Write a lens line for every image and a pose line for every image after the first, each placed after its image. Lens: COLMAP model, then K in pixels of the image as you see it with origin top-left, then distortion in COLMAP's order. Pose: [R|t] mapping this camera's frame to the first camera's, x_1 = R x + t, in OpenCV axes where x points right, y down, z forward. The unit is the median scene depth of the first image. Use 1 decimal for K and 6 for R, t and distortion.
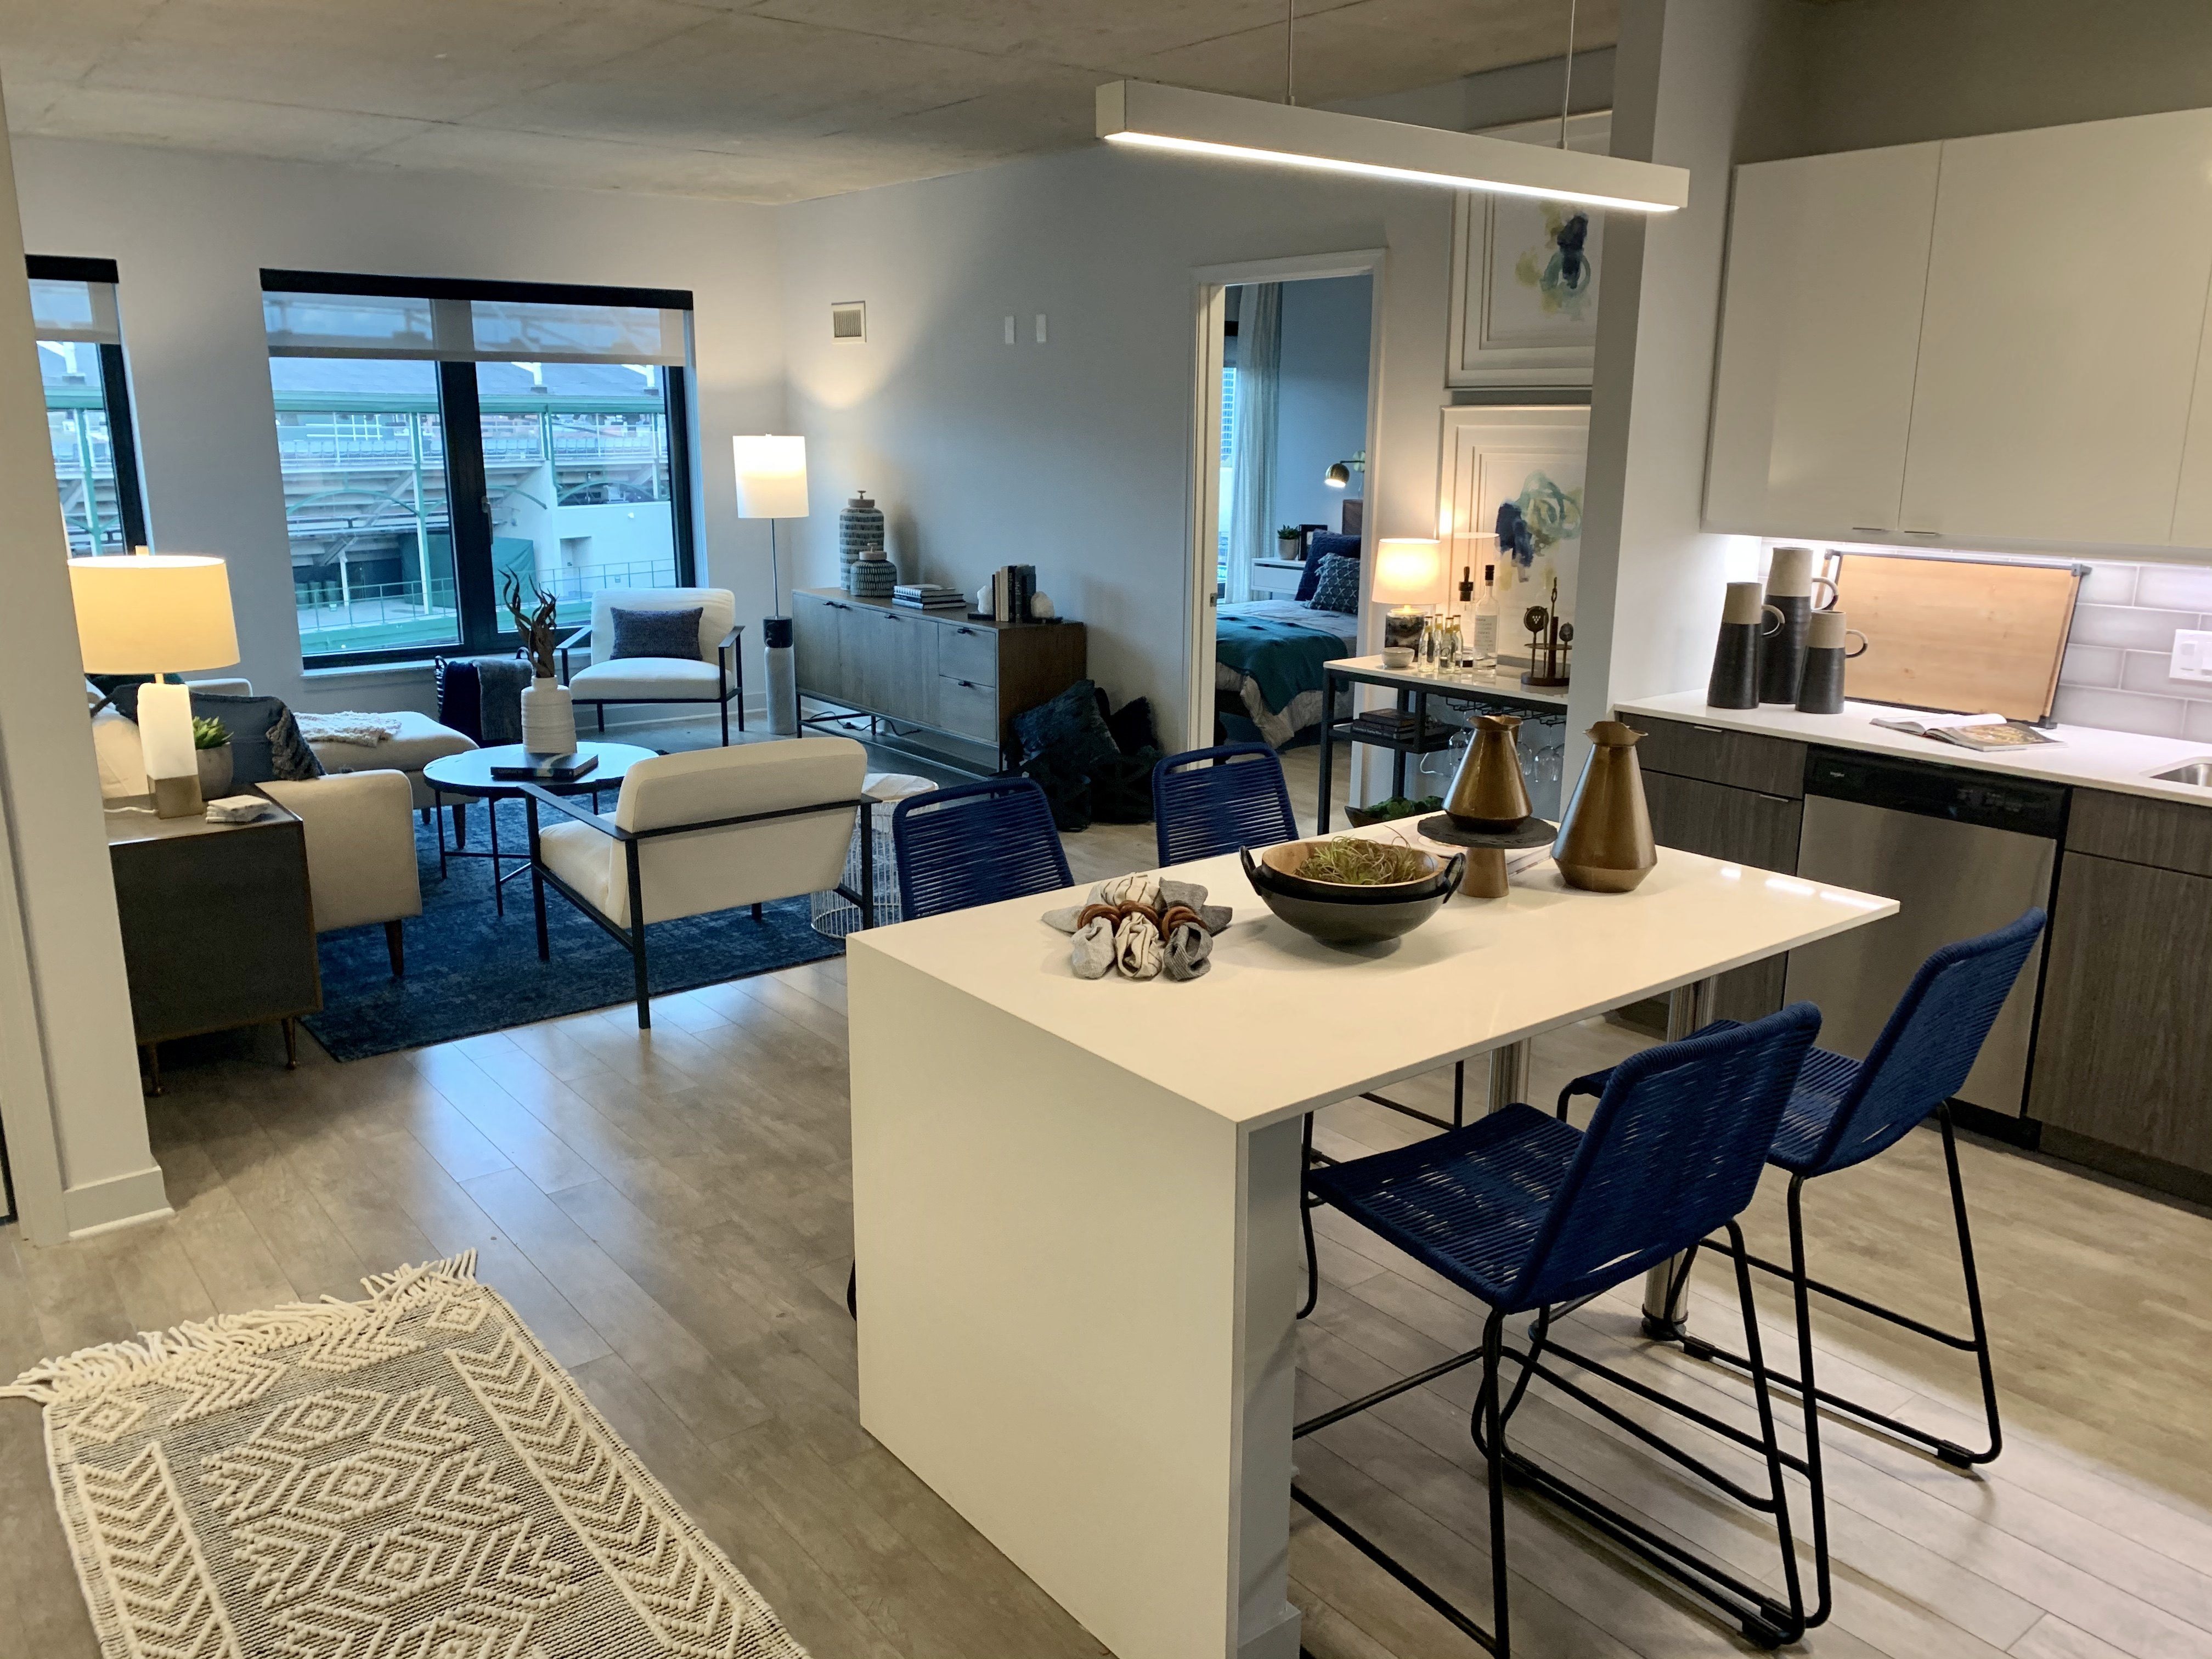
lens RADIAL K [[1702.0, 0, 1106.0], [0, 1702.0, 829.5], [0, 0, 1]] dist [0.094419, -0.149304]
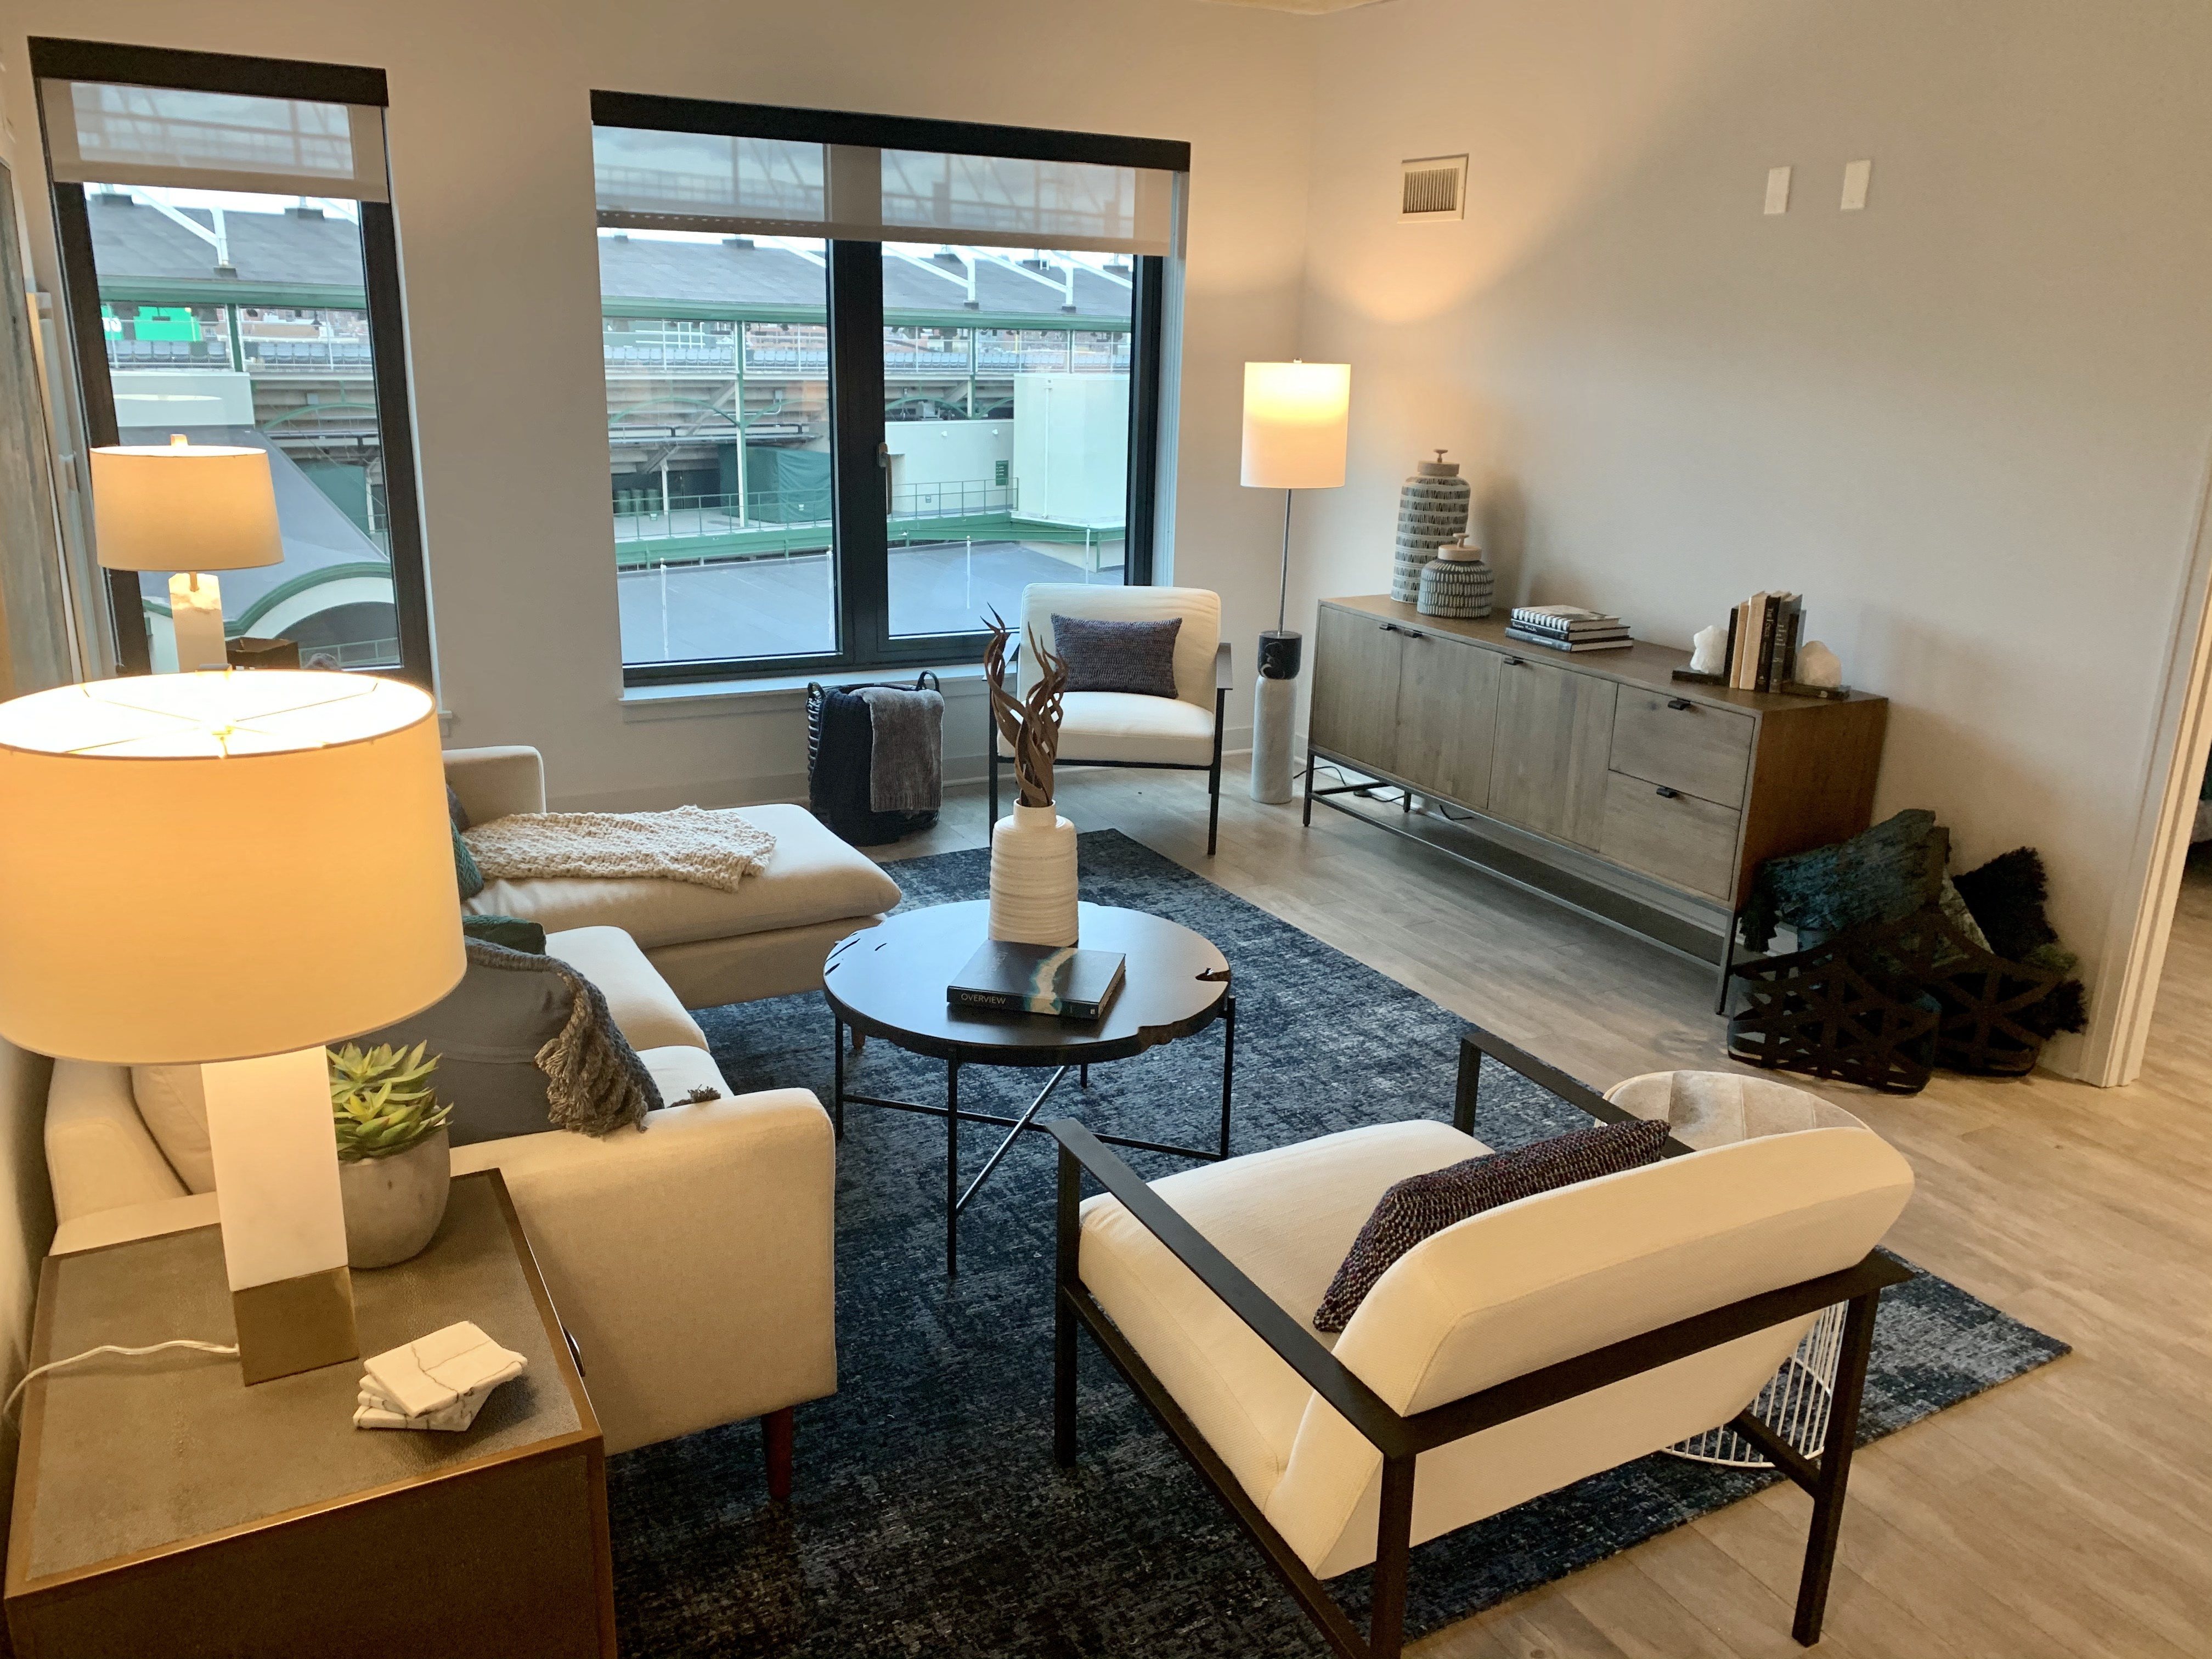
lens RADIAL K [[1702.0, 0, 1106.0], [0, 1702.0, 829.5], [0, 0, 1]] dist [0.094419, -0.149304]
pose [[0.985835, 0.068914, -0.152905, -0.156029], [-0.062271, 0.996913, 0.047826, -0.076456], [0.155729, -0.037627, 0.987083, 0.328172]]
